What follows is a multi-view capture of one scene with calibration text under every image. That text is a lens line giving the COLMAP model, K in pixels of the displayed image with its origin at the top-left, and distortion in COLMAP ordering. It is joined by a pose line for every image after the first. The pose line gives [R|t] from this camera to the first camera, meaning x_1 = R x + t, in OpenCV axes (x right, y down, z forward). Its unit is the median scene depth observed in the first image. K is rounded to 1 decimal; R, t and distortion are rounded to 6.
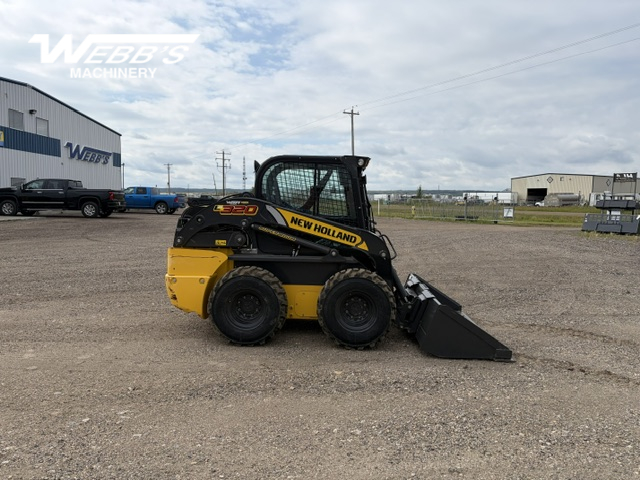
lens RADIAL K [[479.8, 0, 320.0], [0, 479.8, 240.0], [0, 0, 1]] dist [0.071947, -0.080704]
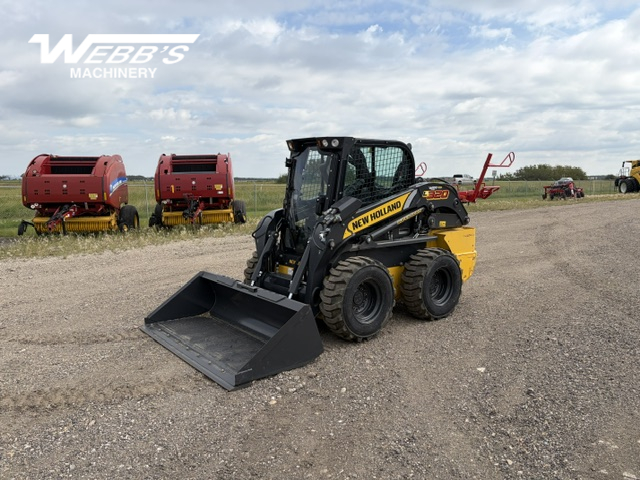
lens RADIAL K [[484.7, 0, 320.0], [0, 484.7, 240.0], [0, 0, 1]] dist [0.084354, -0.091342]
pose [[-0.749117, 0.064443, -0.659296, 0.113235], [-0.069786, 0.982042, 0.175283, -0.023152], [0.658752, 0.177317, -0.731167, 0.282019]]
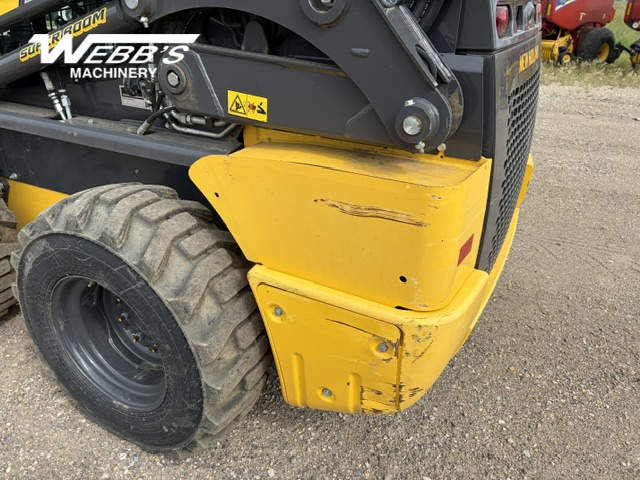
lens RADIAL K [[479.8, 0, 320.0], [0, 479.8, 240.0], [0, 0, 1]] dist [0.071947, -0.080704]
pose [[-0.906651, -0.225593, 0.356500, -0.048182], [-0.003668, 0.849206, 0.528050, -0.011742], [-0.421866, 0.477449, -0.770760, 0.213918]]
